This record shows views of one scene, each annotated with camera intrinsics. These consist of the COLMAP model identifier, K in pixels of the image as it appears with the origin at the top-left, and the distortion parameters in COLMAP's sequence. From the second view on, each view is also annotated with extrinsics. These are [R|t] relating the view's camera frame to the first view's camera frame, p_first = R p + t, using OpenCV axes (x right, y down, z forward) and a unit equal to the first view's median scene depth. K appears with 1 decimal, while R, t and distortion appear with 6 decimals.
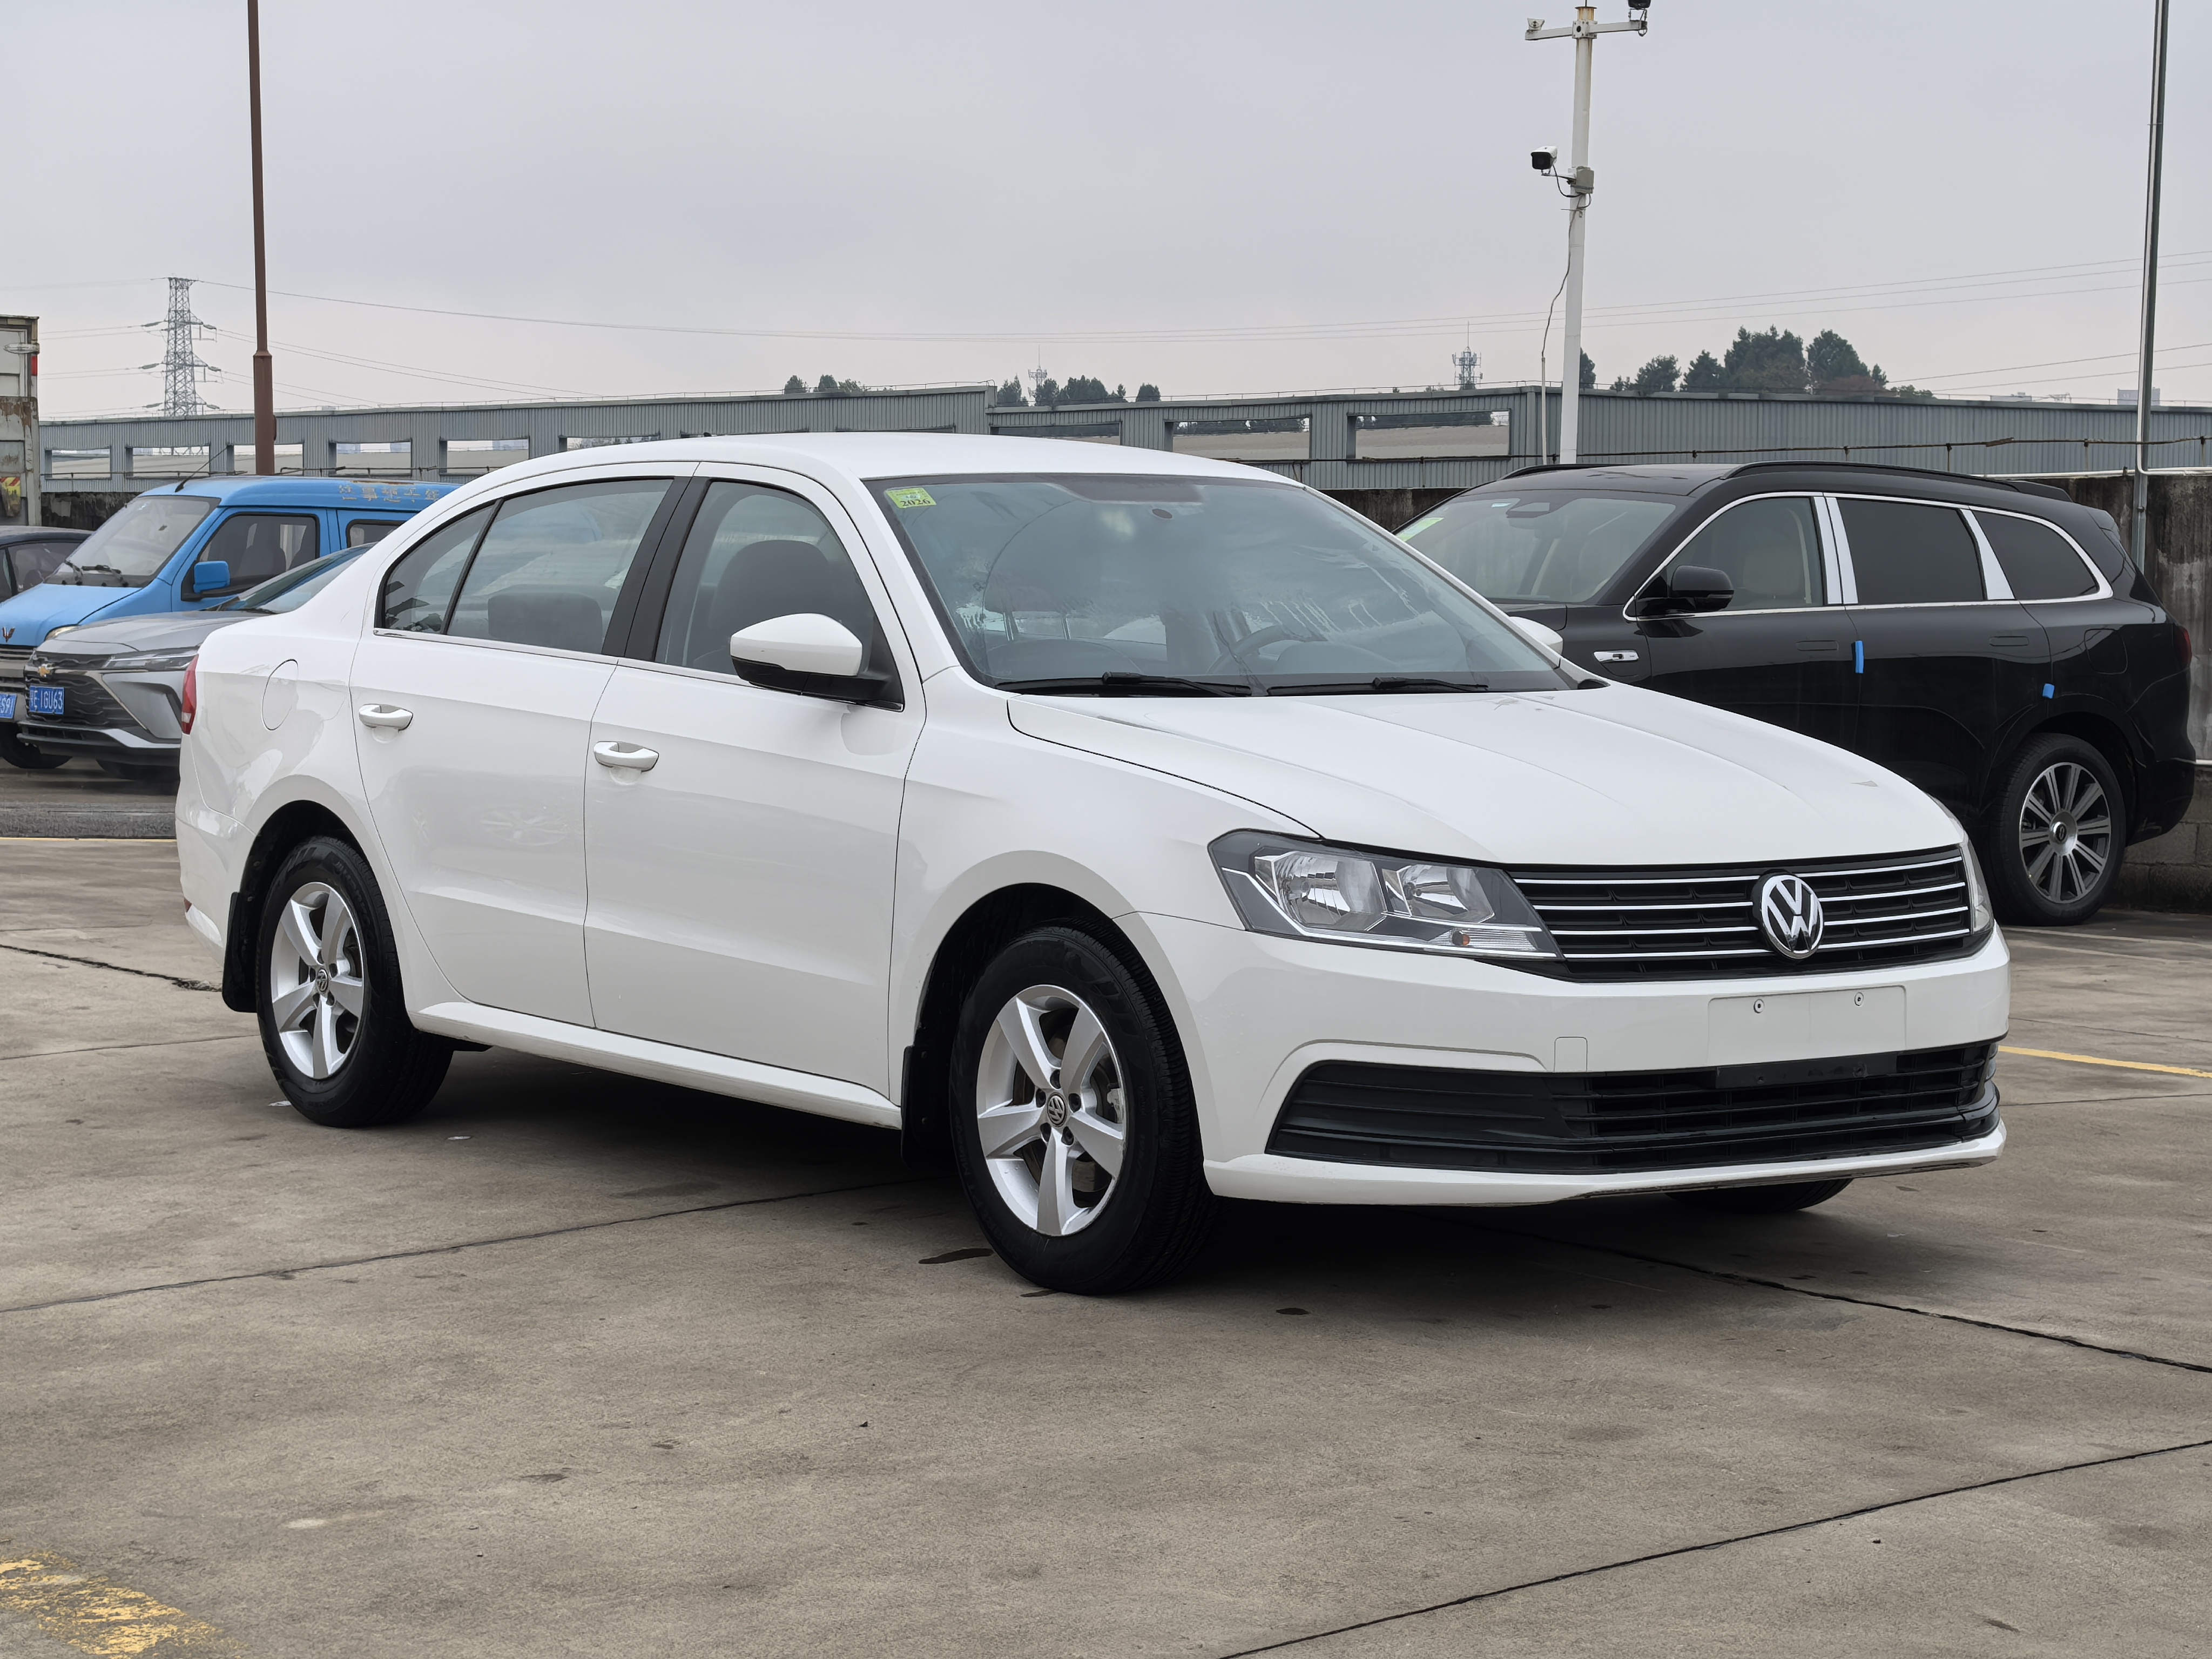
lens RADIAL K [[4566.3, 0, 1106.0], [0, 4566.3, 829.5], [0, 0, 1]] dist [0.293326, -0.839755]
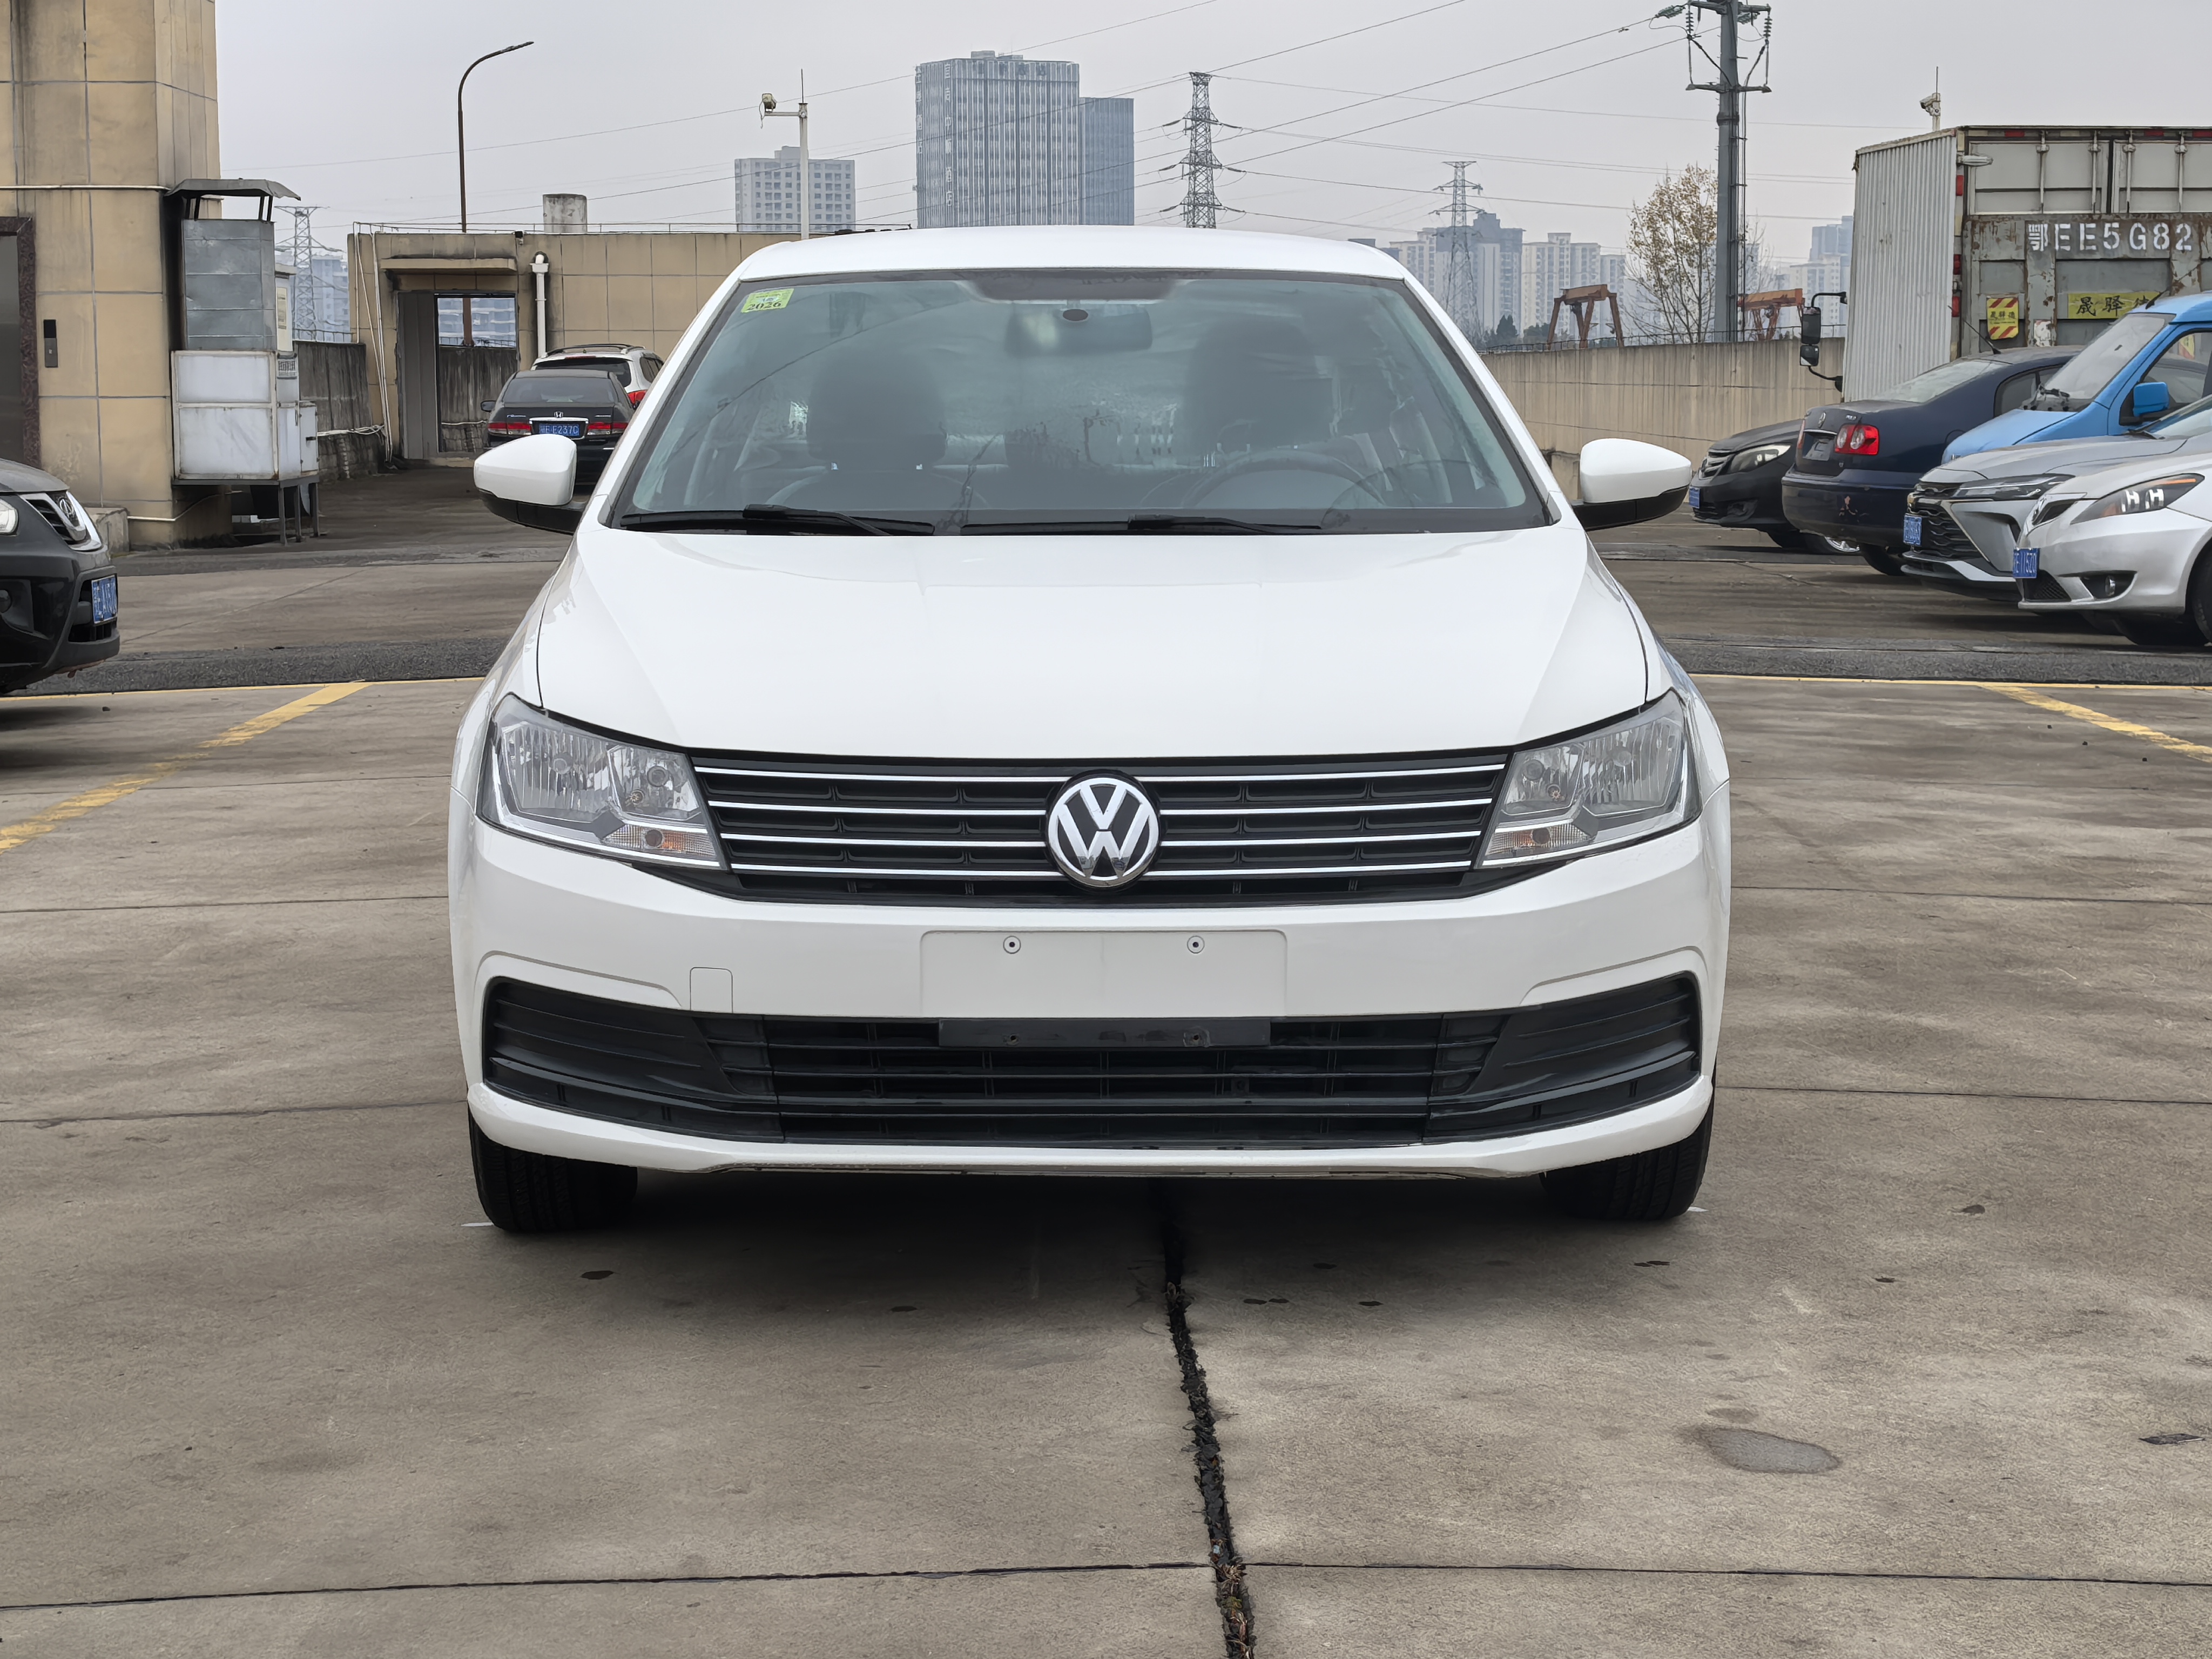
lens RADIAL K [[4566.3, 0, 1106.0], [0, 4566.3, 829.5], [0, 0, 1]] dist [0.293326, -0.839755]
pose [[0.836348, 0.051620, -0.545763, 0.567149], [-0.031377, 0.998432, 0.046352, -0.017068], [0.547300, -0.021641, 0.836657, 0.357026]]
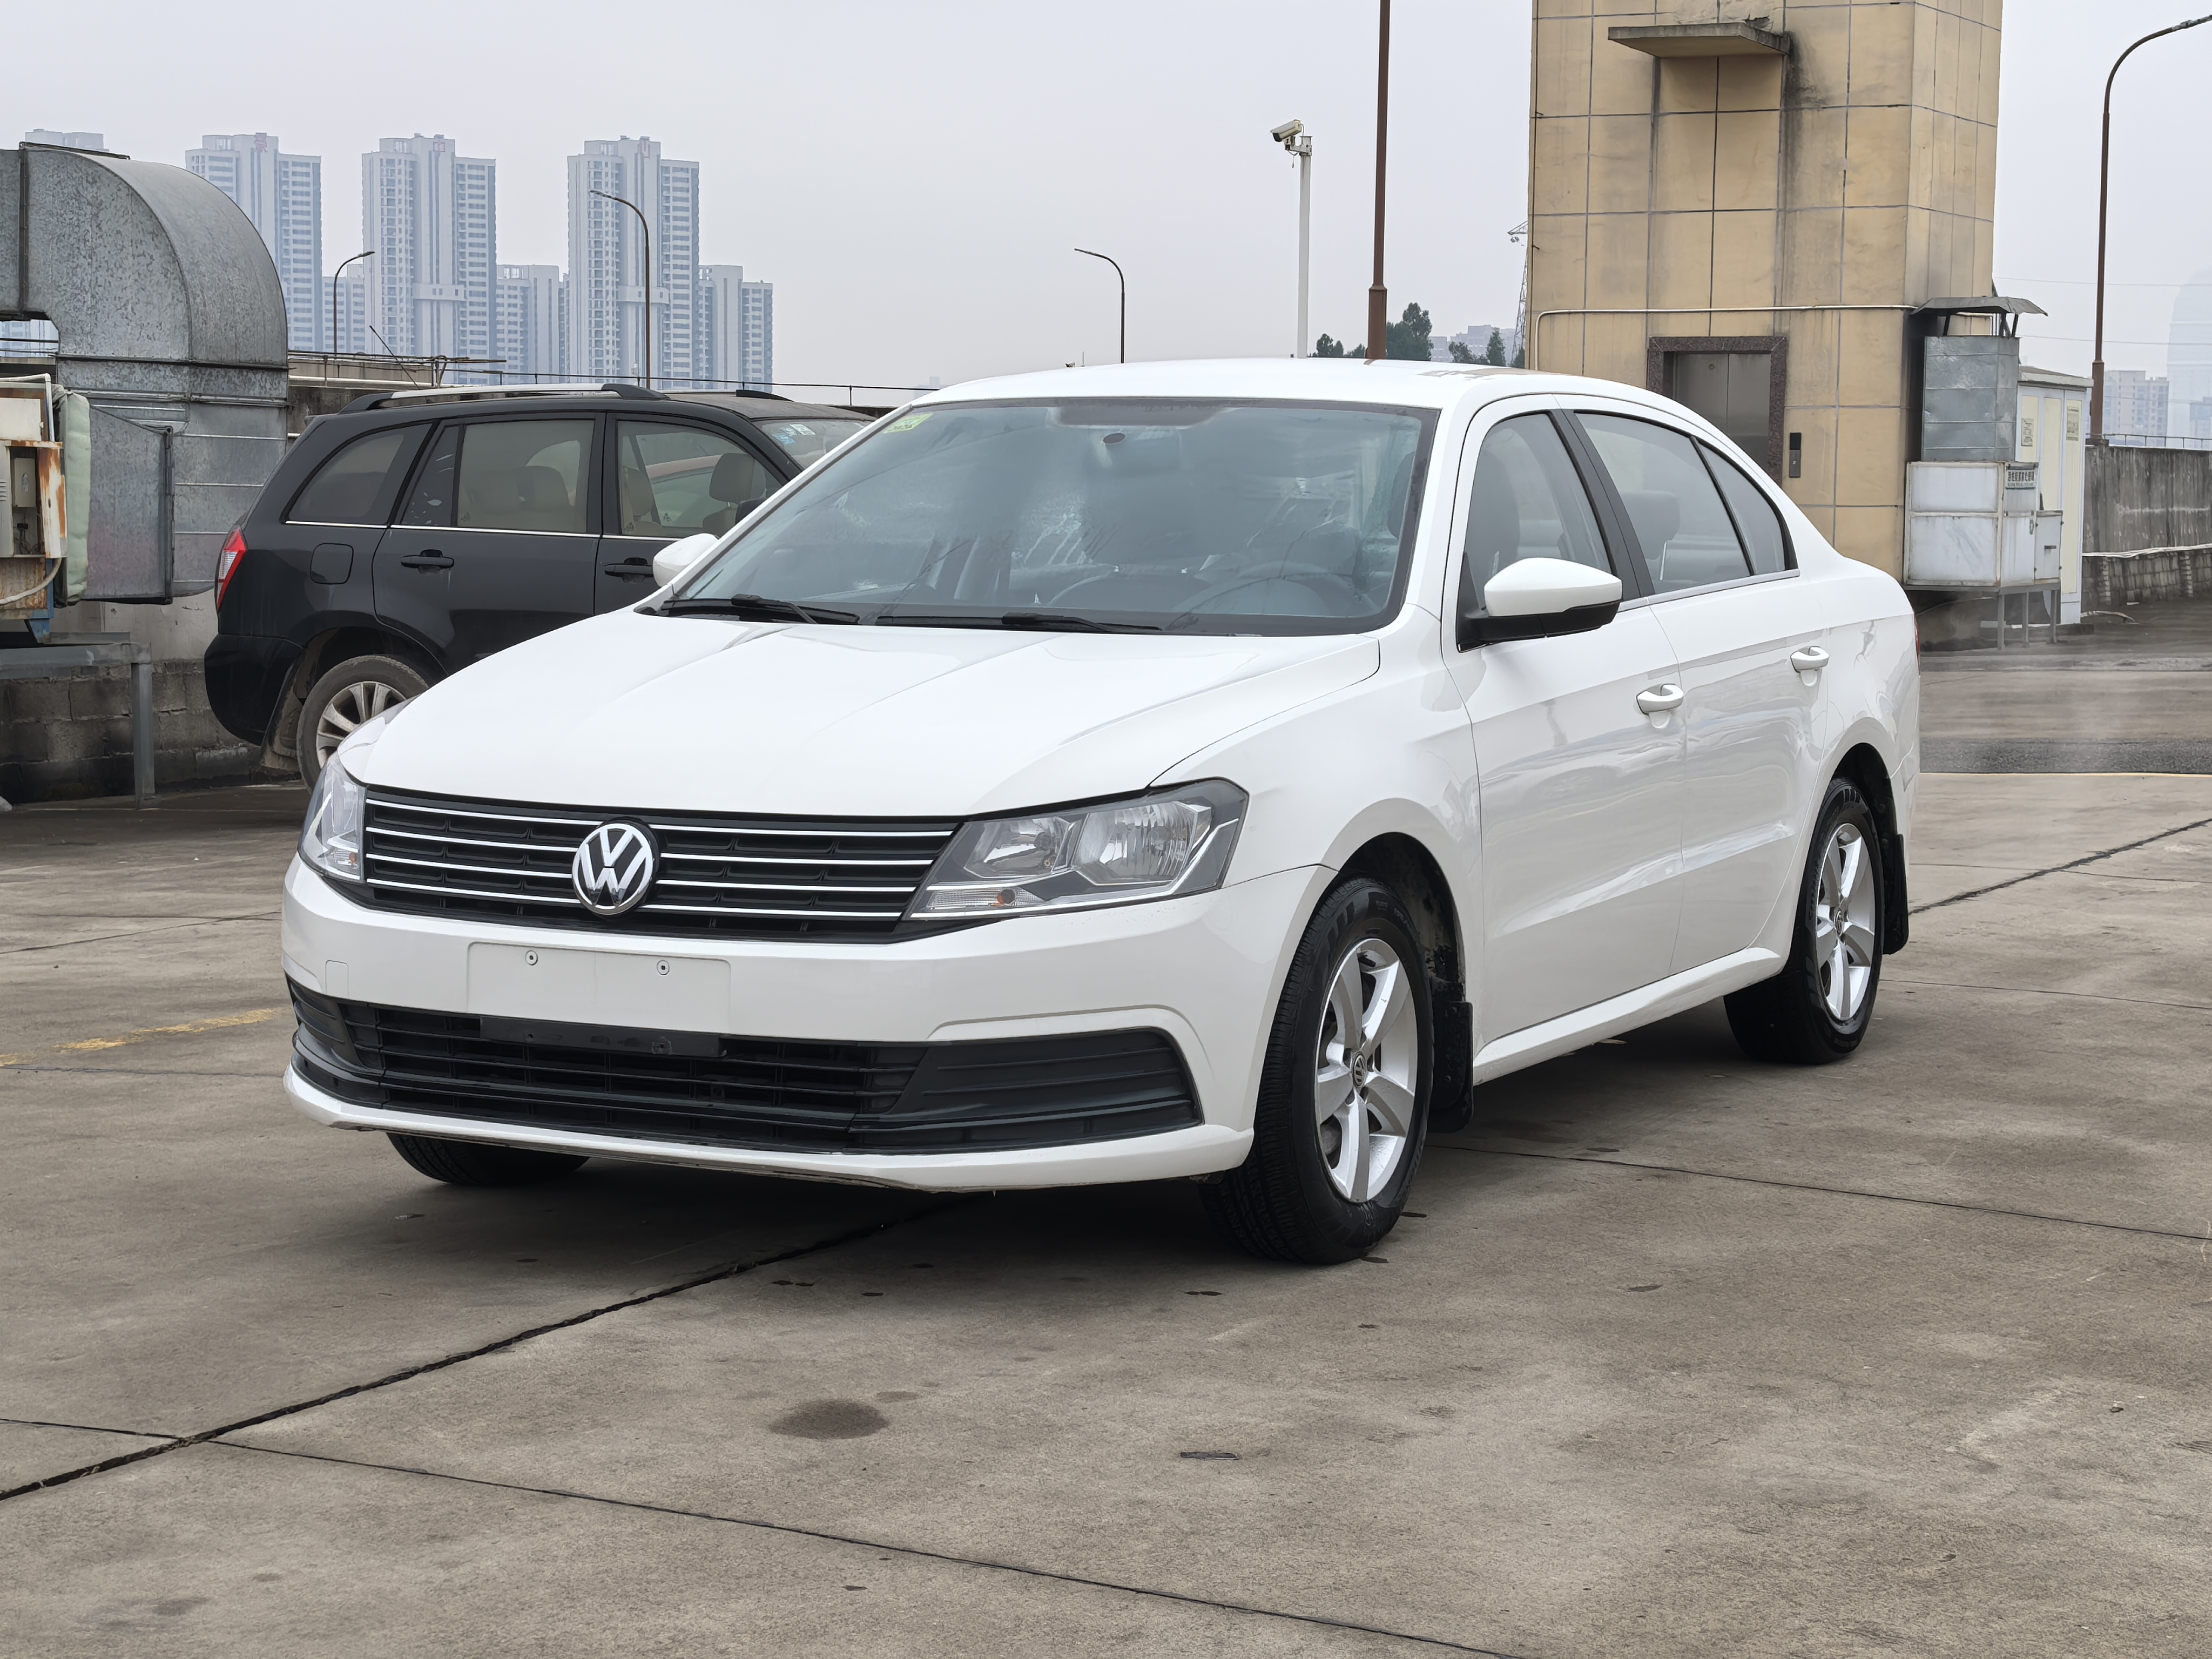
lens RADIAL K [[4566.3, 0, 1106.0], [0, 4566.3, 829.5], [0, 0, 1]] dist [0.293326, -0.839755]
pose [[0.478817, 0.075031, -0.874703, 0.997004], [-0.068244, 0.996507, 0.048122, -0.039802], [0.875258, 0.036652, 0.482265, 0.641455]]
